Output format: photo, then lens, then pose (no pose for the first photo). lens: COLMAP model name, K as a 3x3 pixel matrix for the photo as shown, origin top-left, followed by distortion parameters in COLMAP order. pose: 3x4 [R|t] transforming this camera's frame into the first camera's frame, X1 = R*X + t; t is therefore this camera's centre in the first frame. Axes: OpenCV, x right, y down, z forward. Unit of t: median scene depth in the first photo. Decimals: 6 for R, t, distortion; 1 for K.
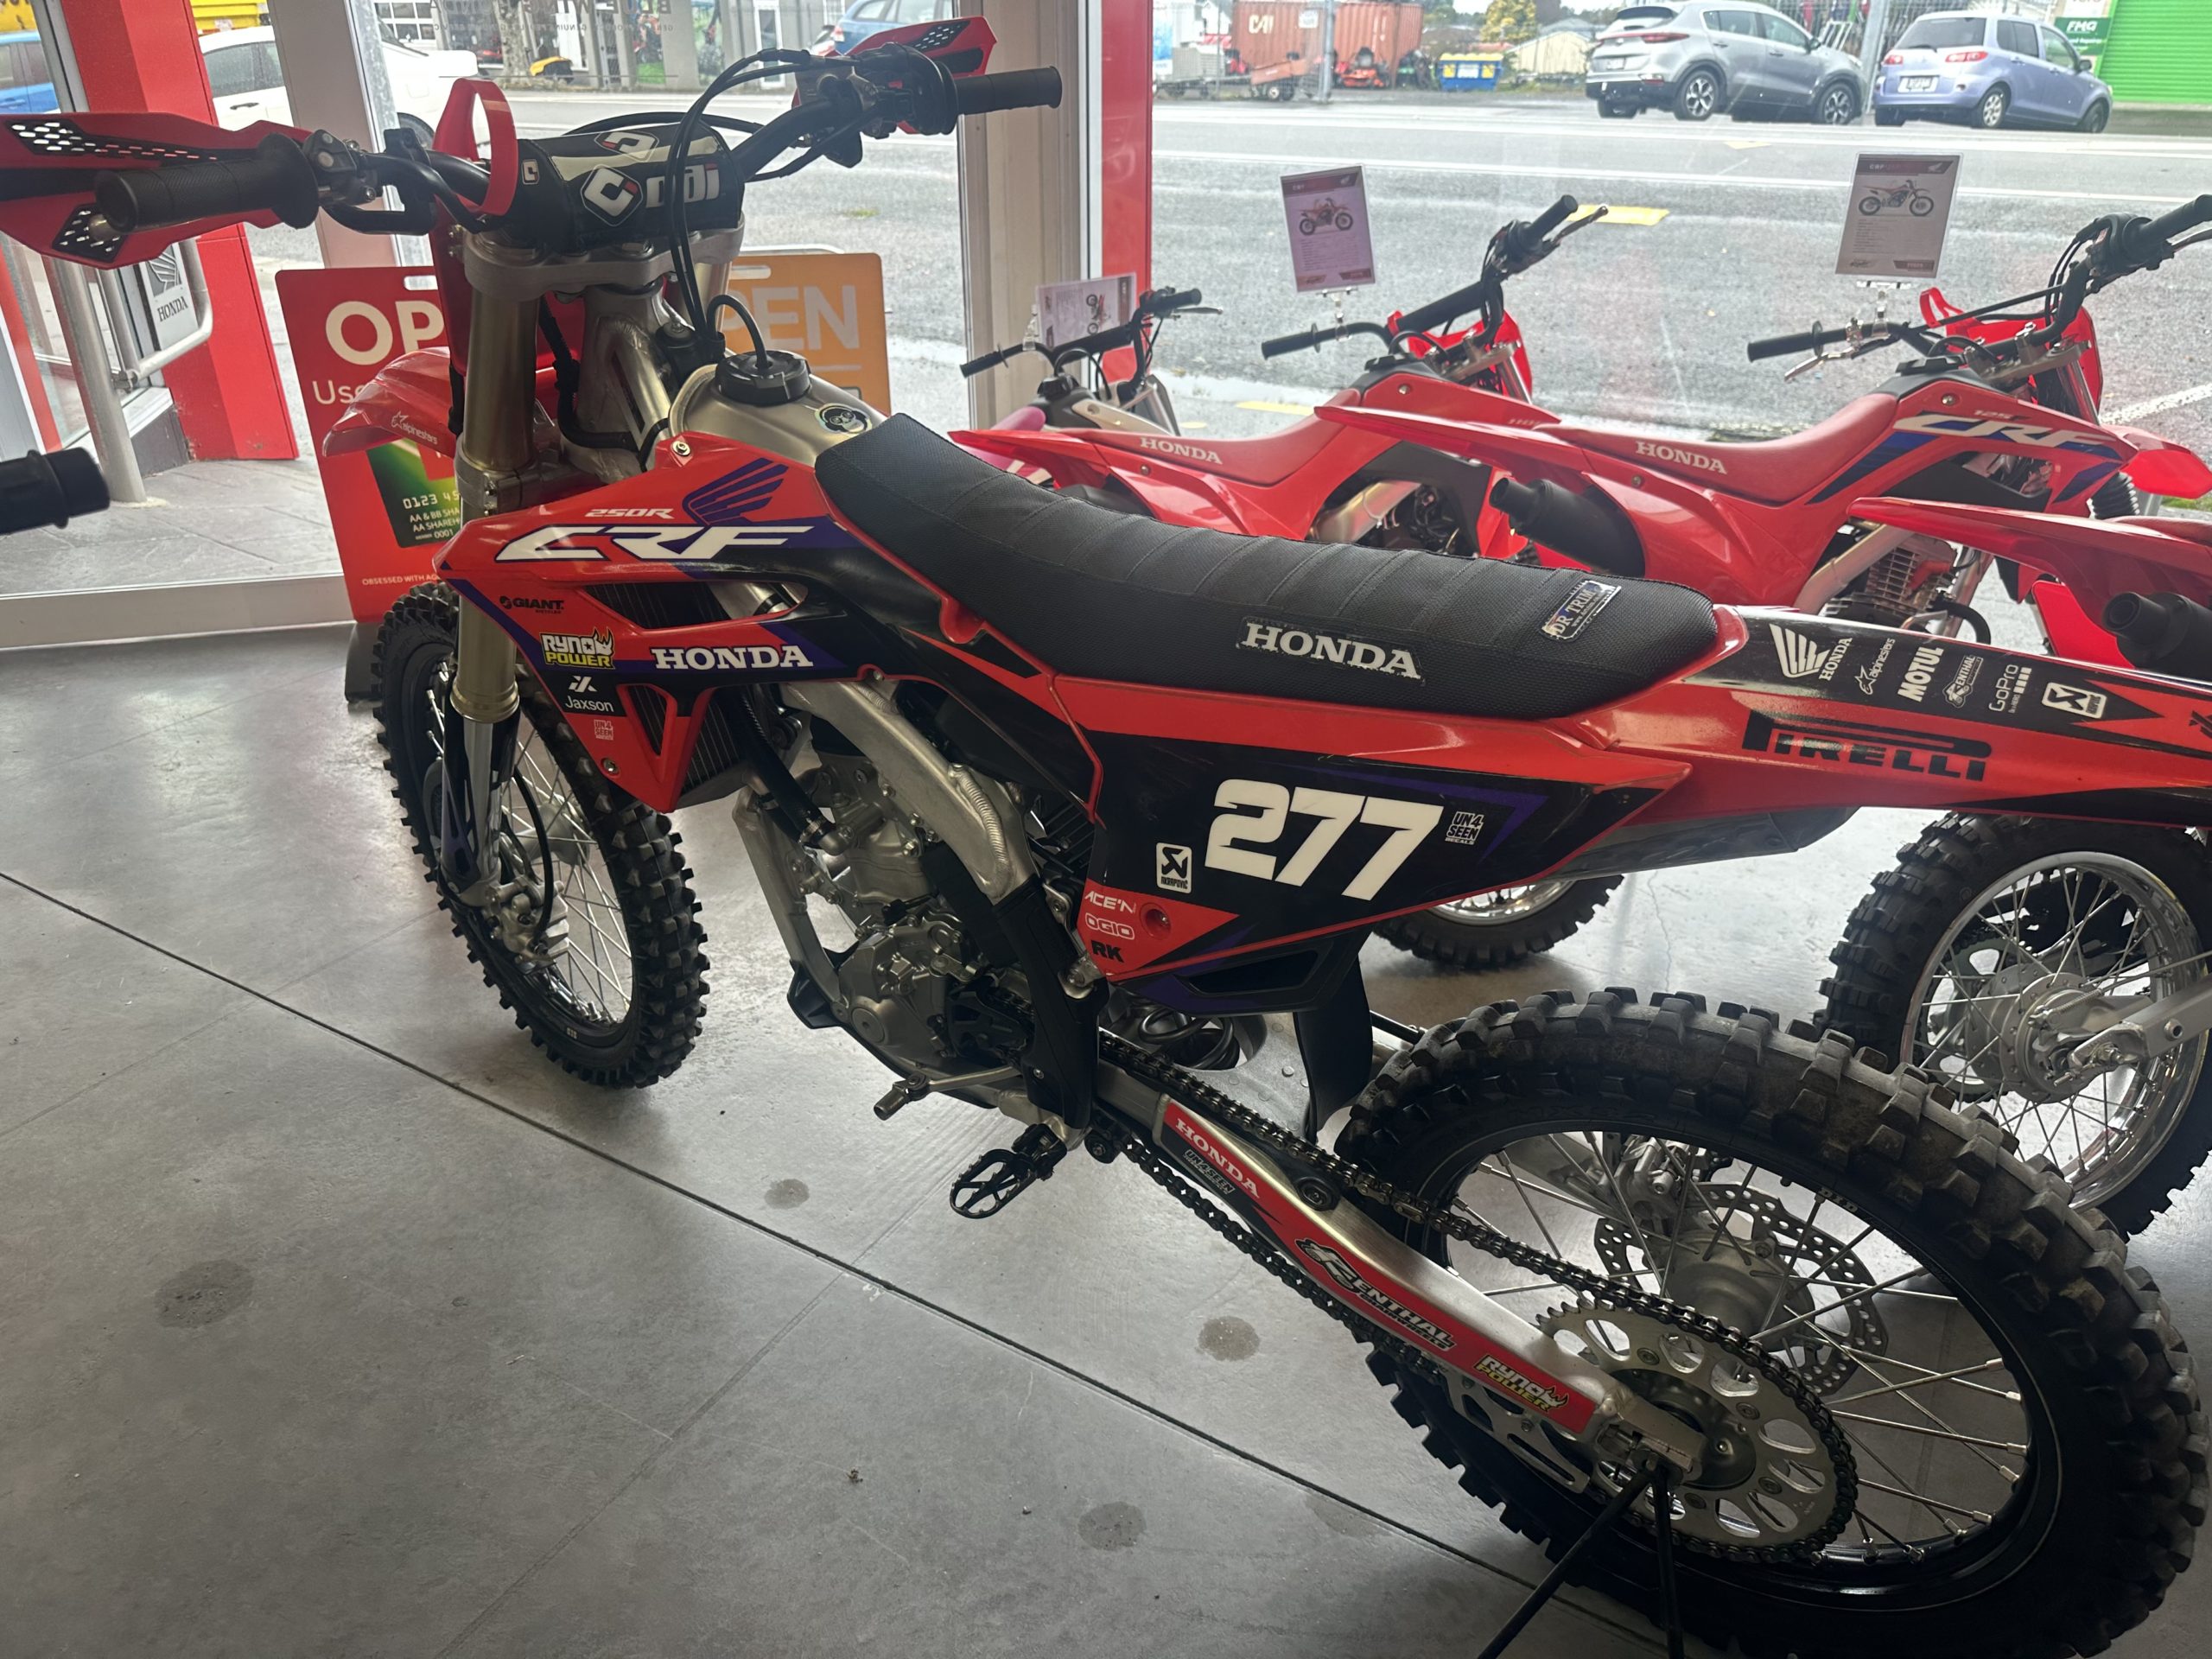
lens RADIAL K [[1591.5, 0, 1106.0], [0, 1591.5, 829.5], [0, 0, 1]] dist [0.106490, -0.227744]
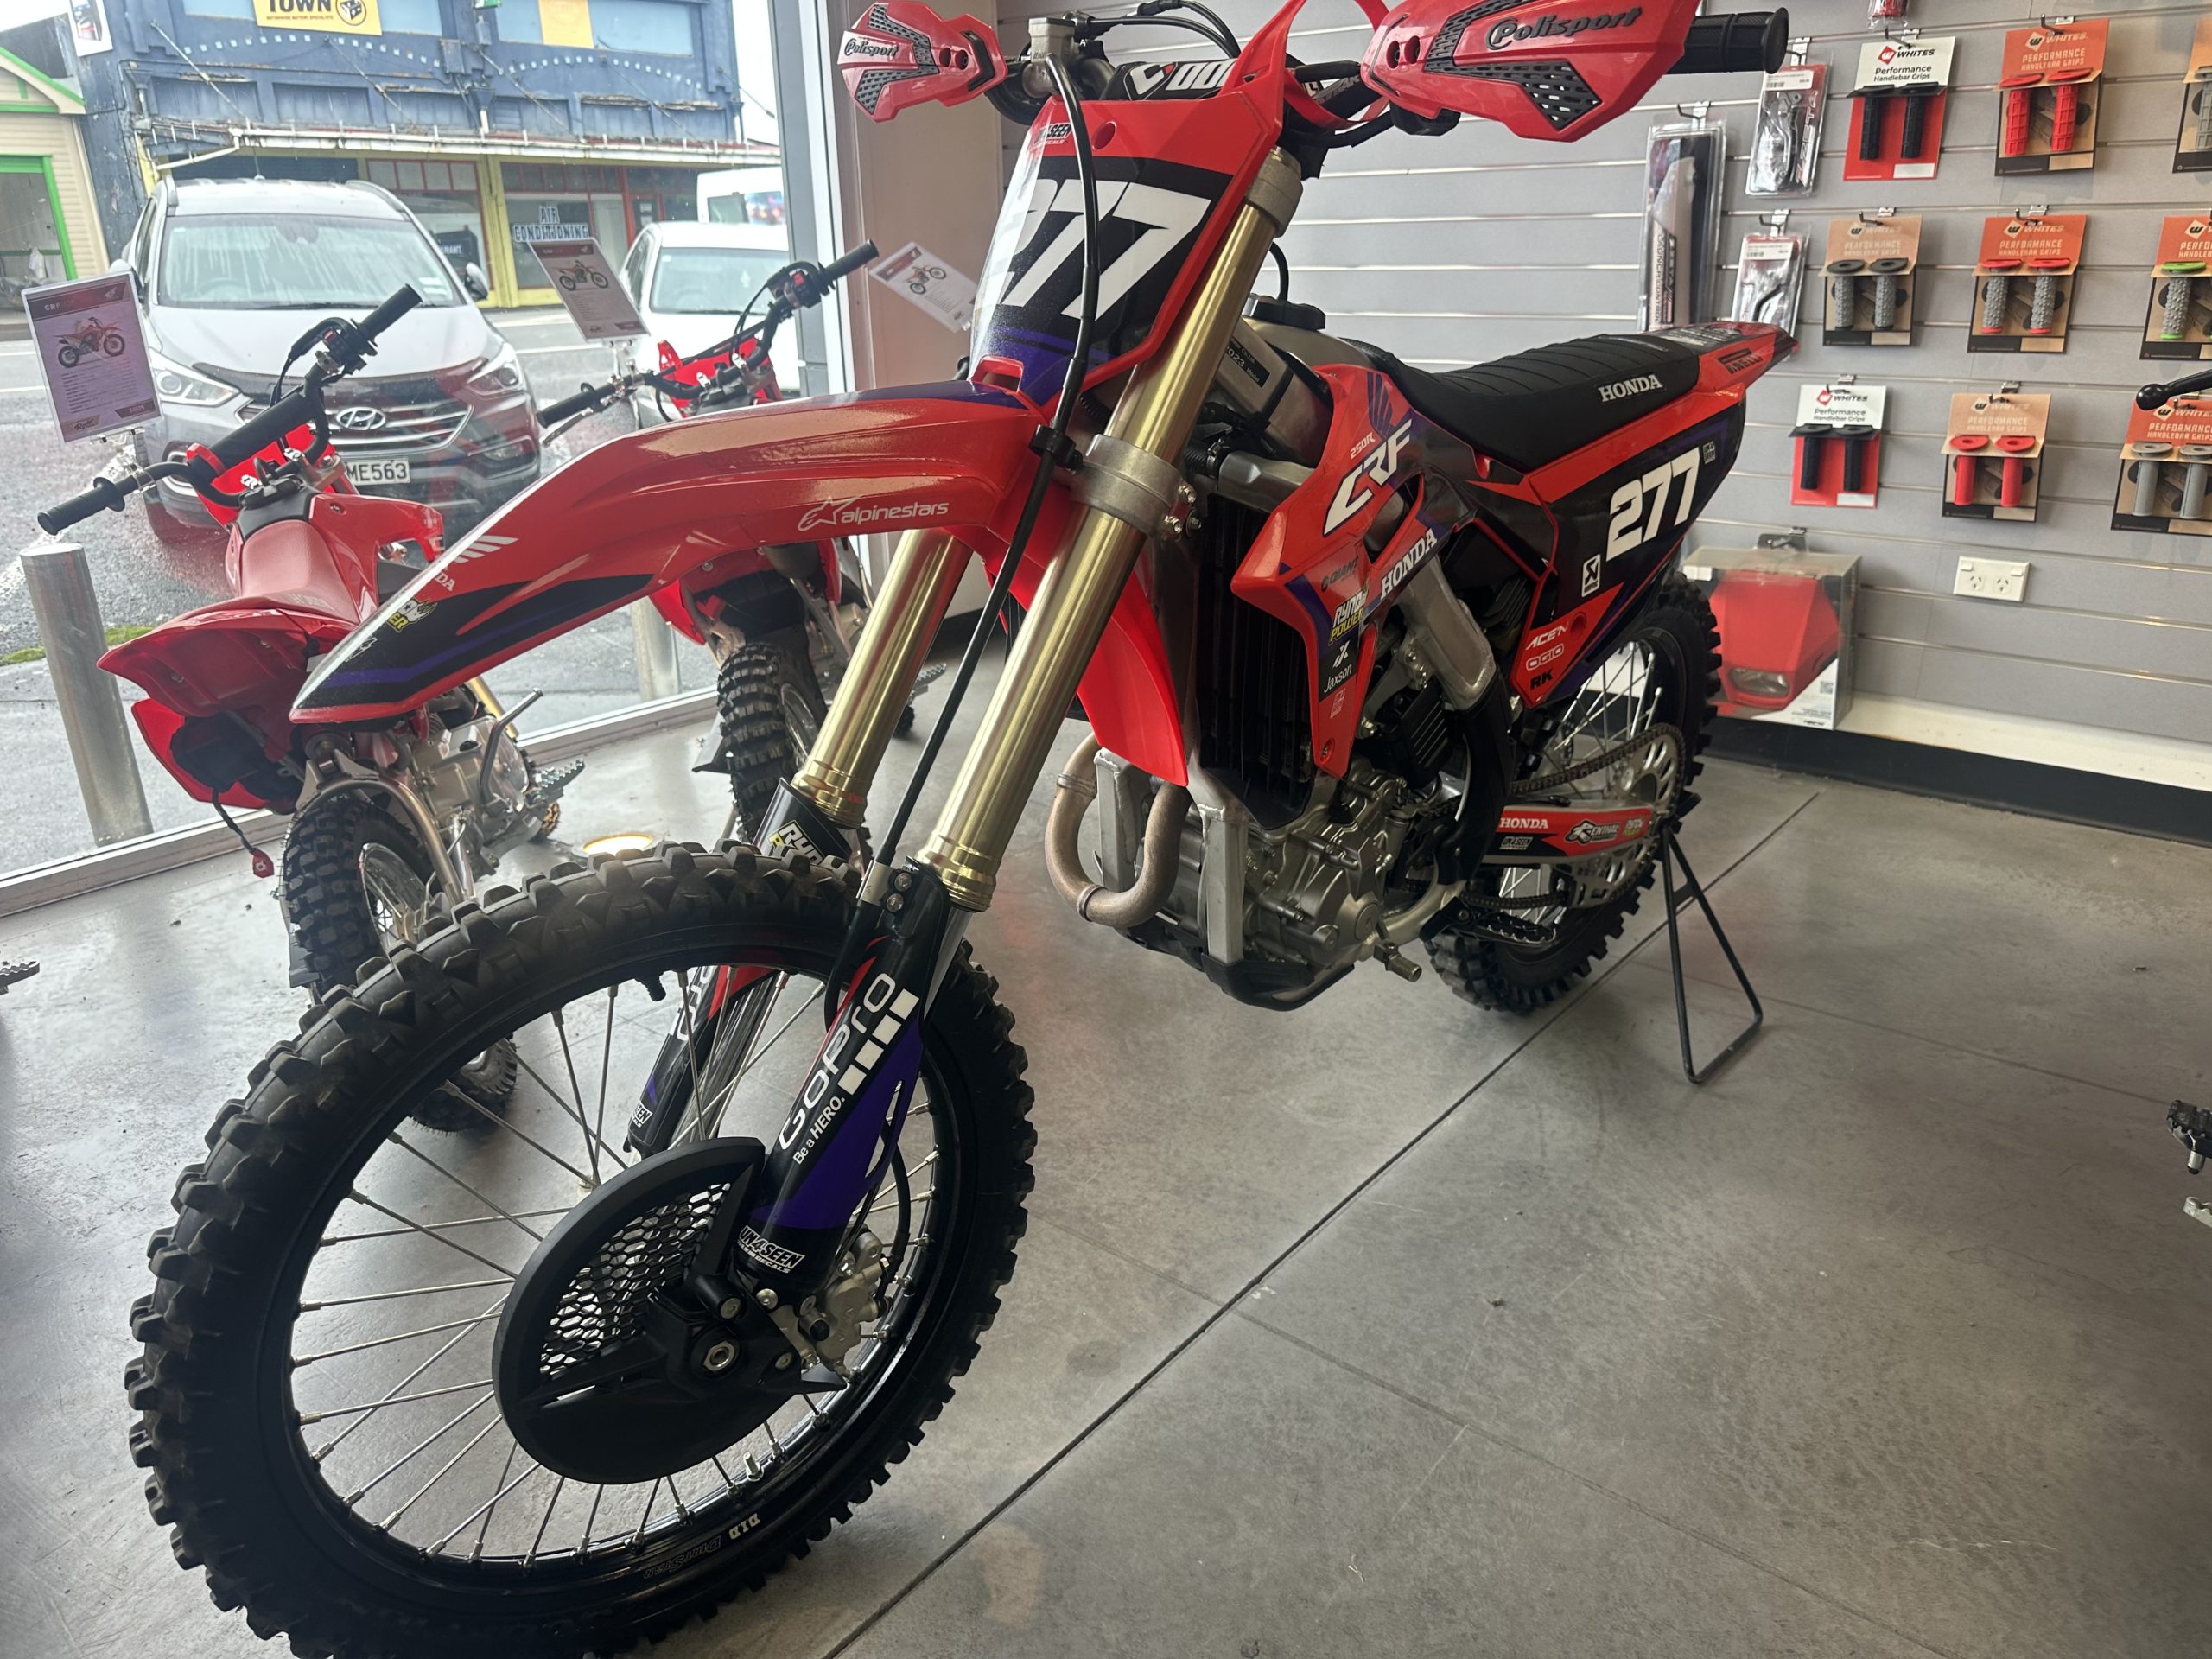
lens RADIAL K [[1622.0, 0, 1106.0], [0, 1622.0, 829.5], [0, 0, 1]] dist [0.024030, -0.007375]
pose [[0.125571, -0.341445, 0.931476, -0.624976], [0.466625, 0.848895, 0.248269, -0.150136], [-0.875496, 0.403475, 0.265923, 0.460669]]
